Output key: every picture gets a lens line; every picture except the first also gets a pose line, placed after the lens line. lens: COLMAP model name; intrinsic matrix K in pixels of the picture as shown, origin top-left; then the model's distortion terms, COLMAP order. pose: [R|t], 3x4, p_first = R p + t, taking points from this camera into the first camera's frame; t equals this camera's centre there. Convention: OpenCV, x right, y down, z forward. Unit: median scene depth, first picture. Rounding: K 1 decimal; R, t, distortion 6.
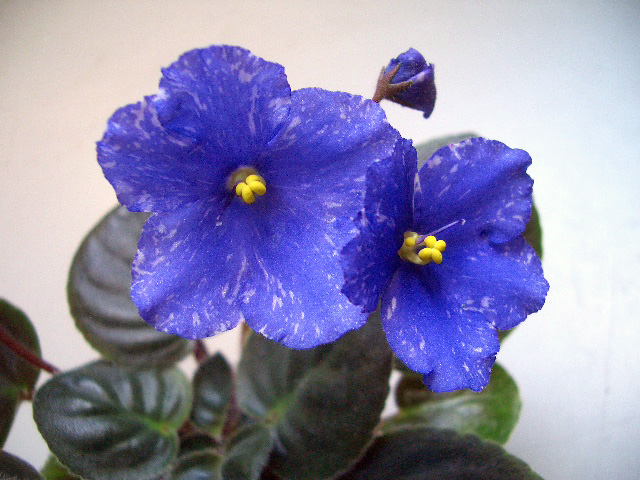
lens RADIAL K [[634.4, 0, 320.0], [0, 634.4, 240.0], [0, 0, 1]] dist [-0.112630, -0.002732]
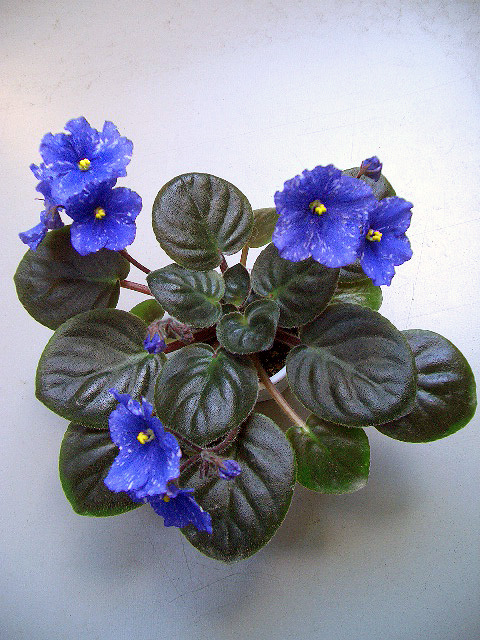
lens RADIAL K [[656.8, 0, 240.0], [0, 656.8, 320.0], [0, 0, 1]] dist [-0.237074, 0.000779]
pose [[0.977764, 0.050420, 0.203555, -0.973949], [-0.100728, 0.964278, 0.244993, -0.265856], [-0.183932, -0.260049, 0.947915, -1.690580]]
